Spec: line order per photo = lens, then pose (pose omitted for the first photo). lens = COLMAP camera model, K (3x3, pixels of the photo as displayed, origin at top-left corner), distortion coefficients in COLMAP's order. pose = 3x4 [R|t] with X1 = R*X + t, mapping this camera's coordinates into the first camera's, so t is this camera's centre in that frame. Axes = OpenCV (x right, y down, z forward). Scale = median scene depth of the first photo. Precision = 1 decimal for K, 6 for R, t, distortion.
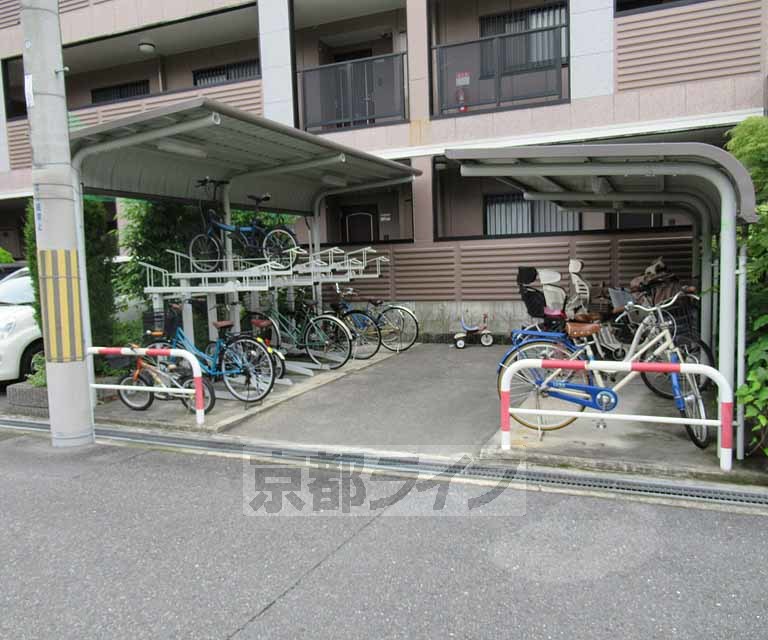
lens RADIAL K [[654.3, 0, 384.0], [0, 654.3, 320.0], [0, 0, 1]] dist [0.000994, 0.000200]
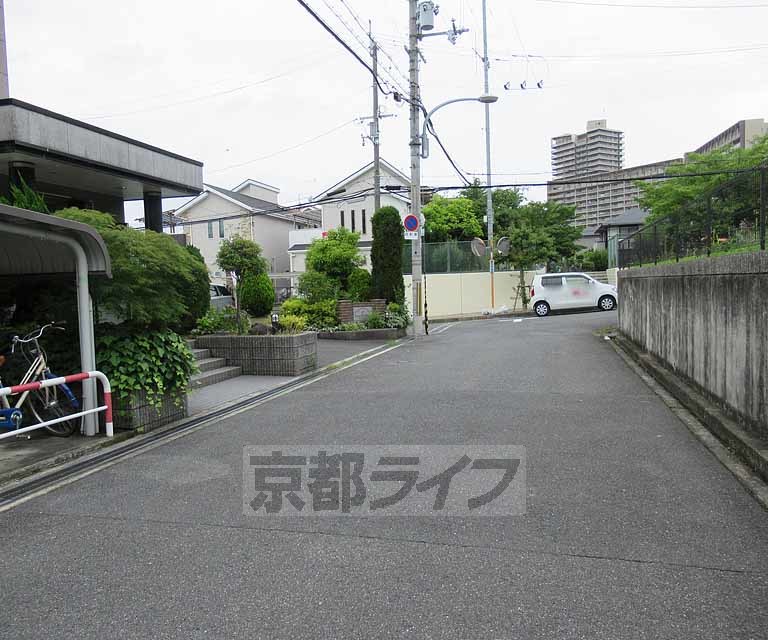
lens RADIAL K [[654.3, 0, 384.0], [0, 654.3, 320.0], [0, 0, 1]] dist [0.000994, 0.000200]
pose [[-0.167692, 0.000354, 0.985839, -1.021172], [0.133321, 0.990822, 0.022322, 0.007478], [-0.976783, 0.135176, -0.166200, 0.549089]]
